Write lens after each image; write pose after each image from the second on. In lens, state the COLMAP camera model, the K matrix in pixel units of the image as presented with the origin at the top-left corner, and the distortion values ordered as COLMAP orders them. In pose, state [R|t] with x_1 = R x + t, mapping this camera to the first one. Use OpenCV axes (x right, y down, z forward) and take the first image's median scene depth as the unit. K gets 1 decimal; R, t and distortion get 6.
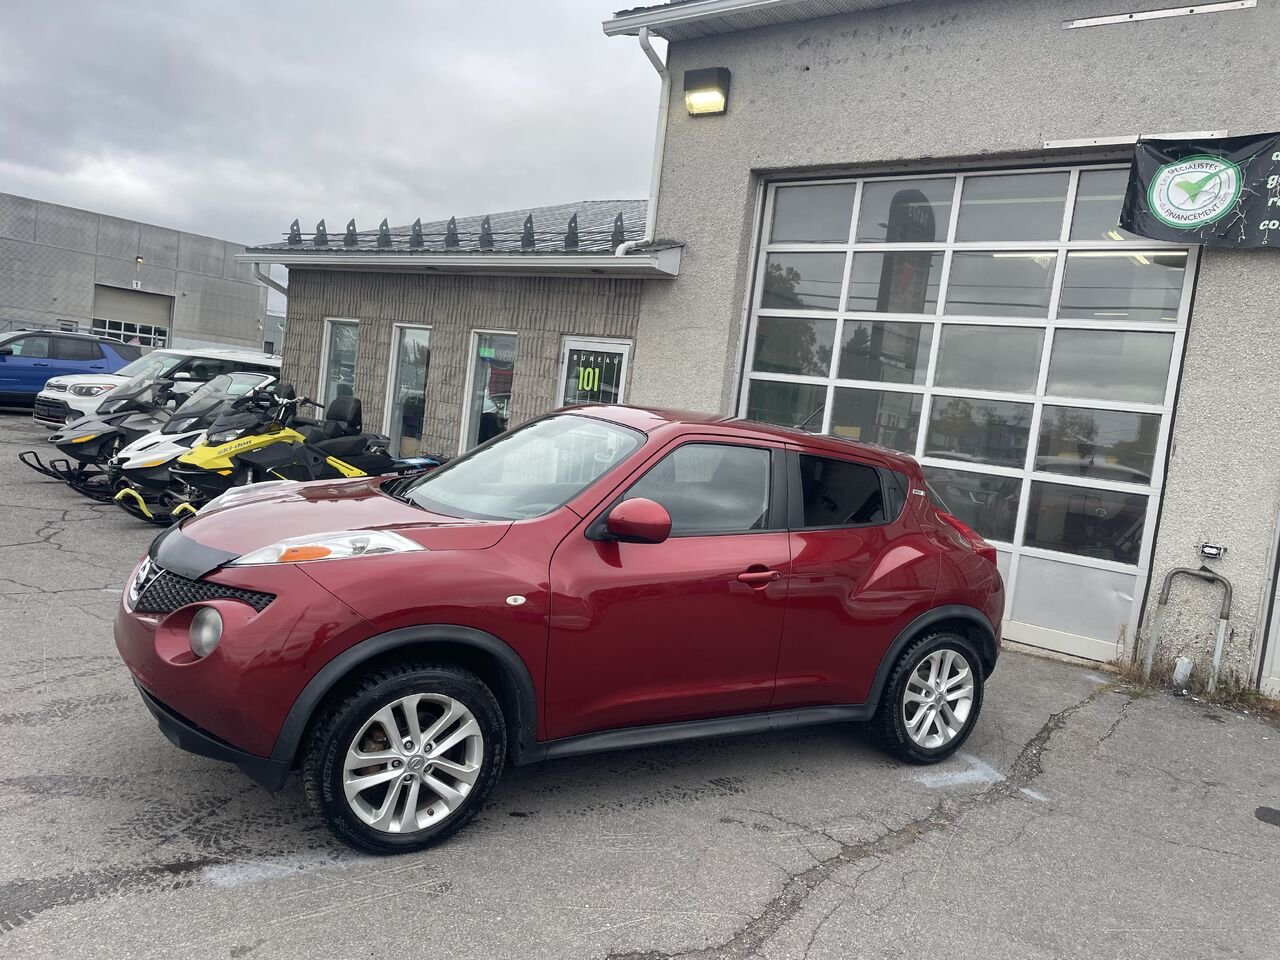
lens RADIAL K [[963.1, 0, 650.5], [0, 963.1, 482.6], [0, 0, 1]] dist [0.088049, -0.110865]
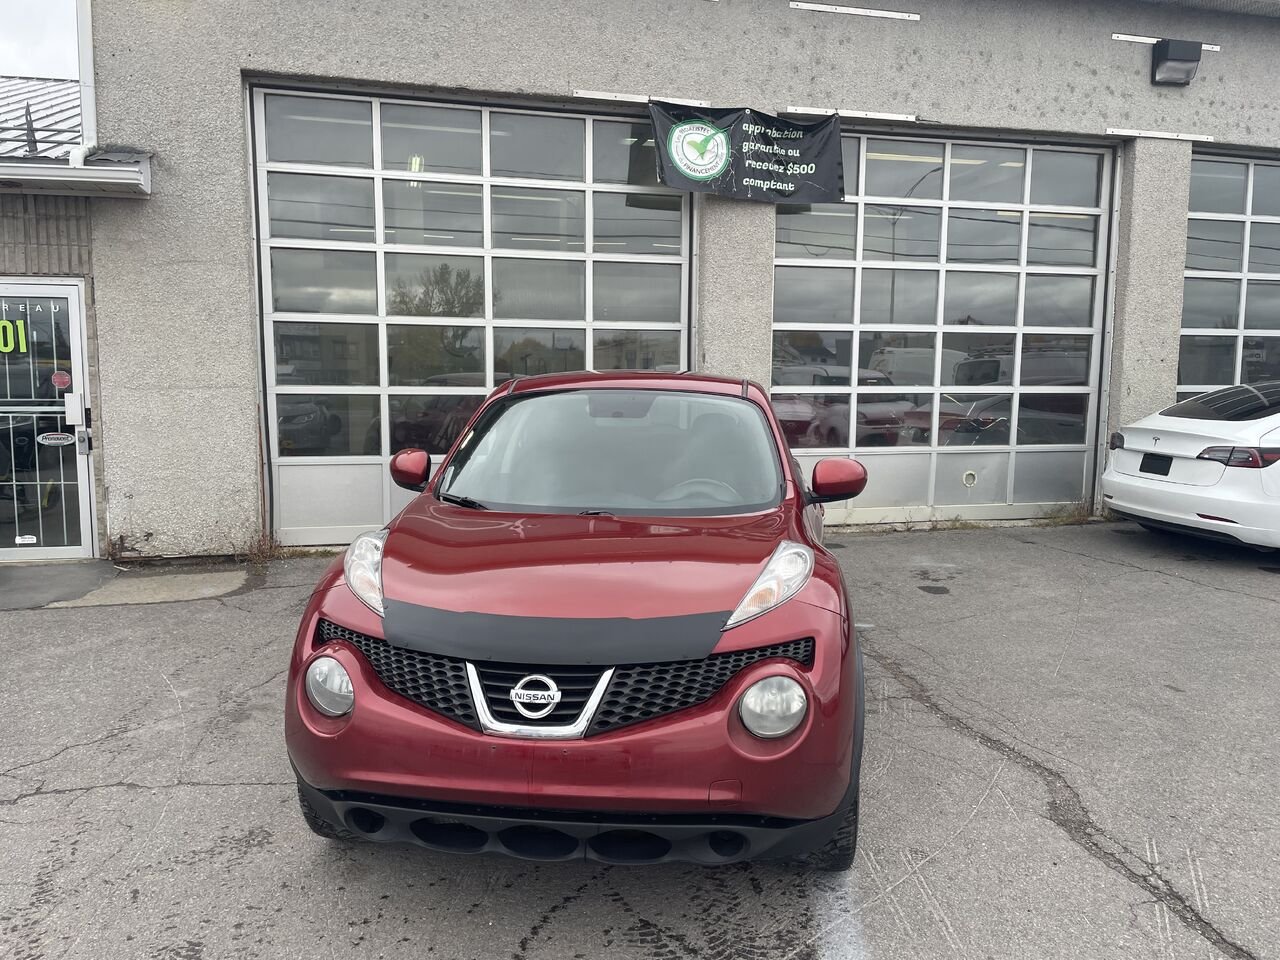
lens RADIAL K [[963.1, 0, 638.3], [0, 963.1, 480.2], [0, 0, 1]] dist [0.088049, -0.110865]
pose [[0.615843, -0.200754, 0.761863, -0.713139], [0.127922, 0.979639, 0.154735, -0.112993], [-0.777415, 0.002166, 0.628985, 0.368950]]
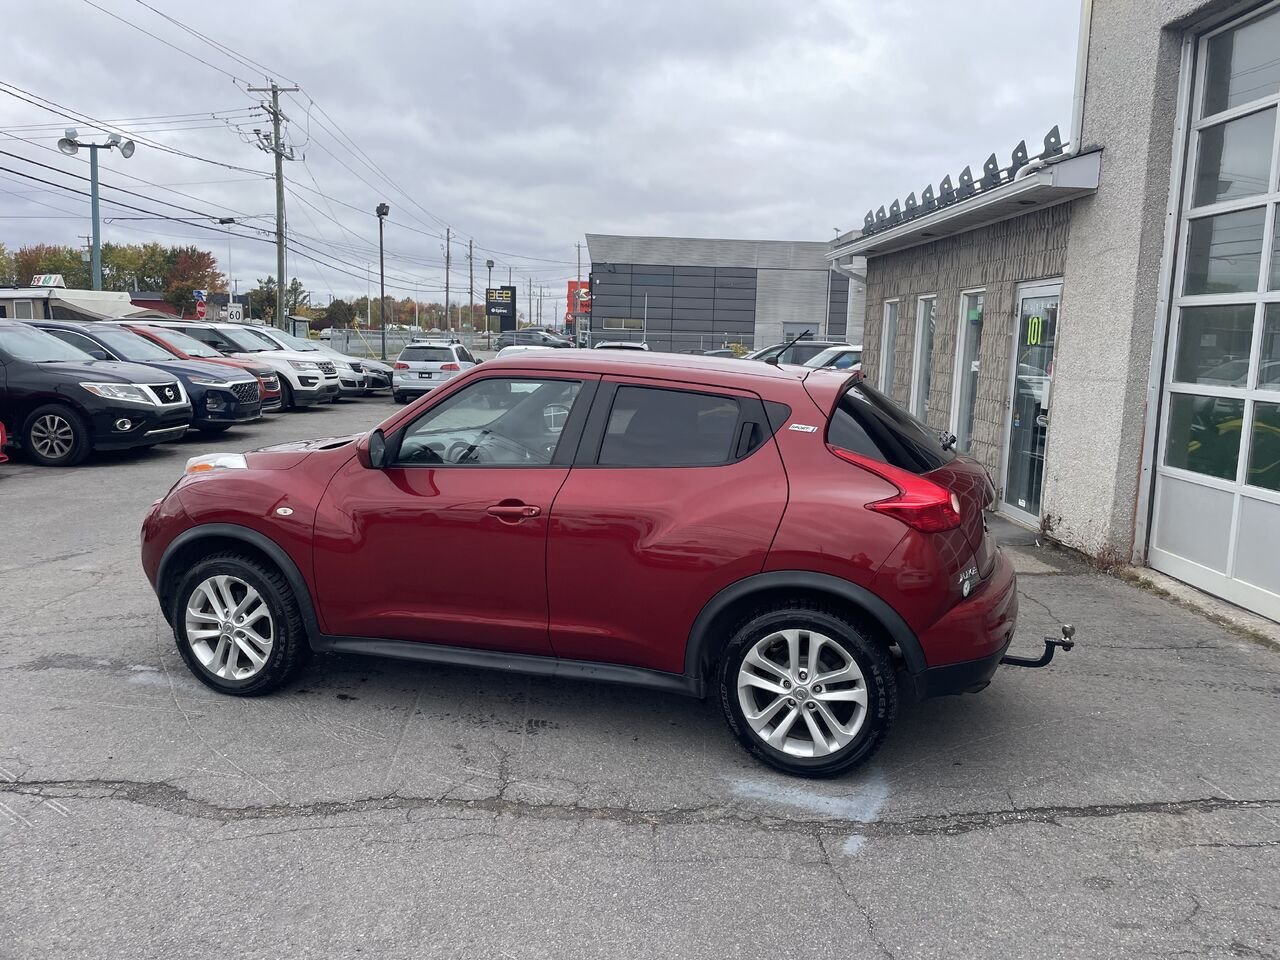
lens RADIAL K [[963.1, 0, 652.2], [0, 963.1, 472.2], [0, 0, 1]] dist [0.088049, -0.110865]
pose [[0.641138, 0.007179, -0.767392, 0.773511], [-0.014139, 0.999897, -0.002458, 0.048037], [0.767295, 0.012426, 0.641174, 0.395408]]
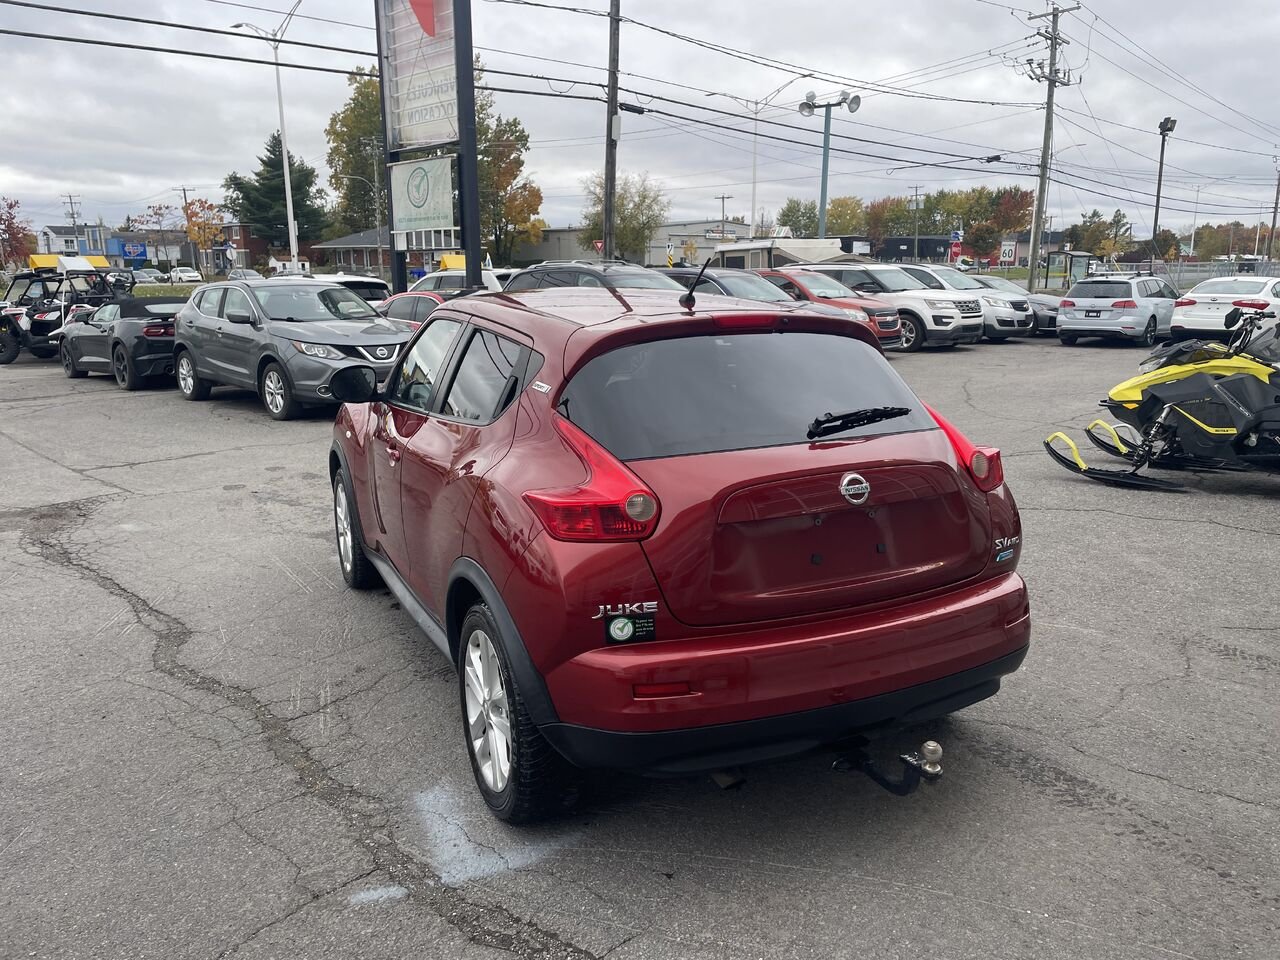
lens RADIAL K [[963.1, 0, 654.4], [0, 963.1, 470.4], [0, 0, 1]] dist [0.088049, -0.110865]
pose [[-0.093042, 0.091520, -0.991447, 0.857637], [-0.087577, 0.991155, 0.099712, -0.004175], [0.991803, 0.096105, -0.084204, 1.094980]]
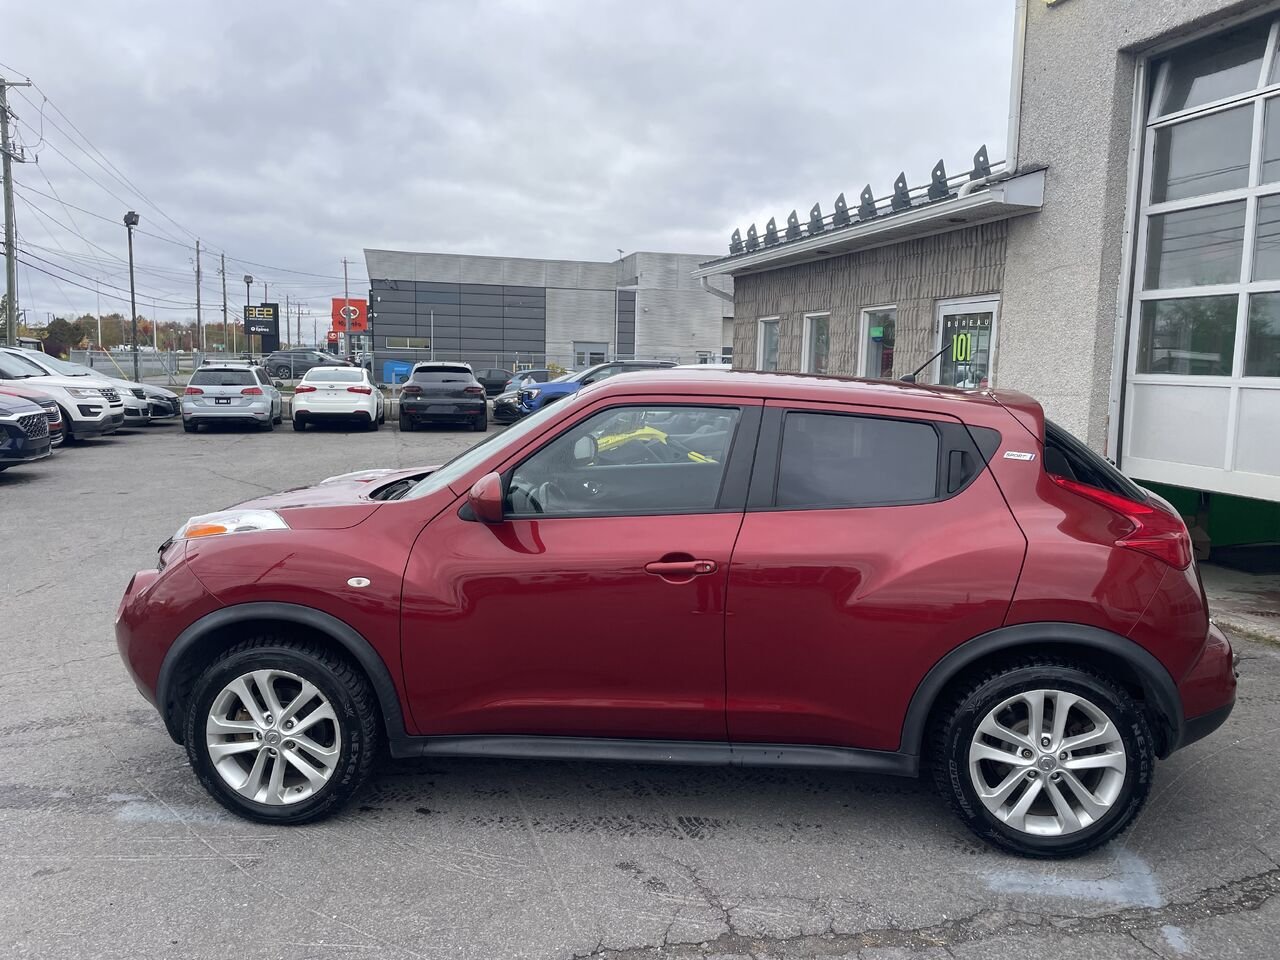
lens RADIAL K [[963.1, 0, 637.1], [0, 963.1, 472.6], [0, 0, 1]] dist [0.088049, -0.110865]
pose [[0.793378, -0.033119, -0.607827, 0.465980], [0.026078, 0.999451, -0.020418, 0.028149], [0.608170, 0.000348, 0.793807, 0.282958]]
